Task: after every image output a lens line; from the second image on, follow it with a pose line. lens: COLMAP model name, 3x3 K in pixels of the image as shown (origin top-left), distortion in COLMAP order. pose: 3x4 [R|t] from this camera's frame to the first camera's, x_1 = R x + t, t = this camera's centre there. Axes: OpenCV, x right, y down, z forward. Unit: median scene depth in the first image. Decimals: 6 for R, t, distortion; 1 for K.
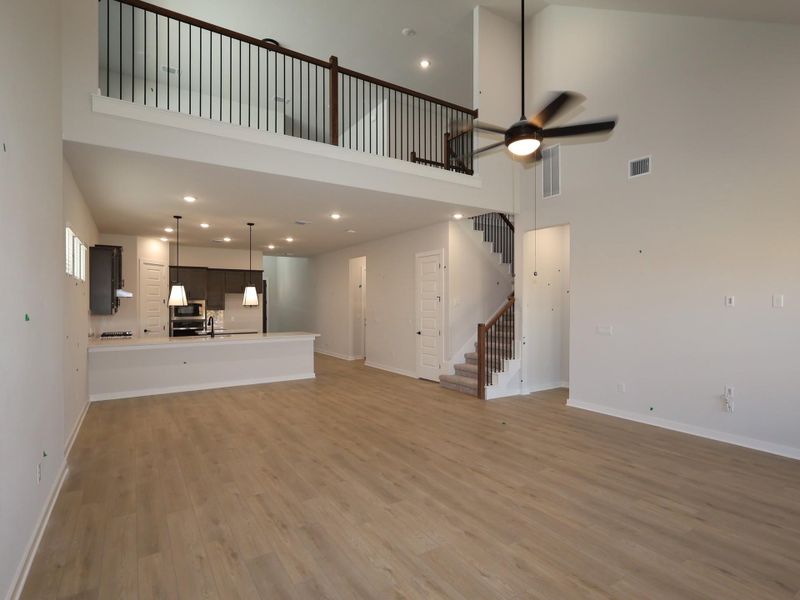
lens RADIAL K [[416.2, 0, 401.4], [0, 416.2, 301.5], [0, 0, 1]] dist [-0.006009, 0.002149]
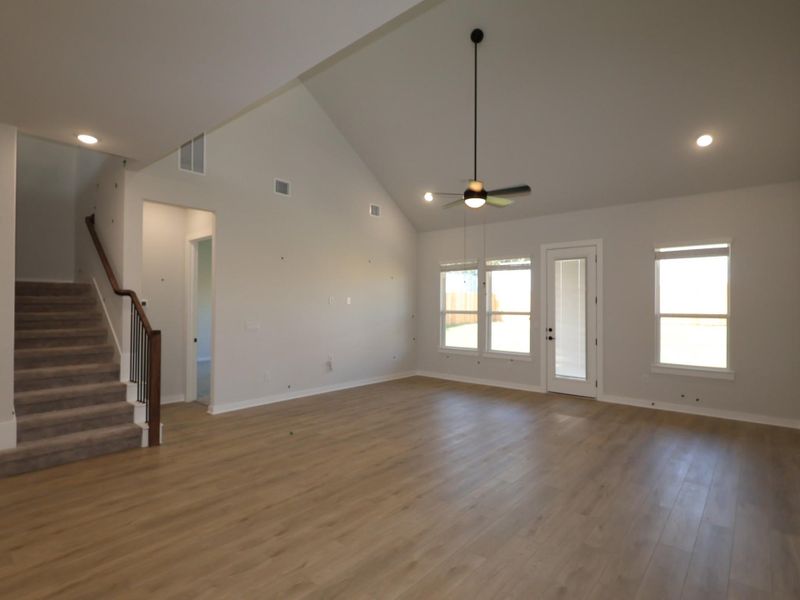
lens RADIAL K [[416.2, 0, 402.2], [0, 416.2, 303.0], [0, 0, 1]] dist [-0.006009, 0.002149]
pose [[-0.281524, 0.006545, 0.959532, -0.748650], [-0.008250, 0.999923, -0.009241, 0.018735], [-0.959519, -0.010518, -0.281448, 1.118426]]
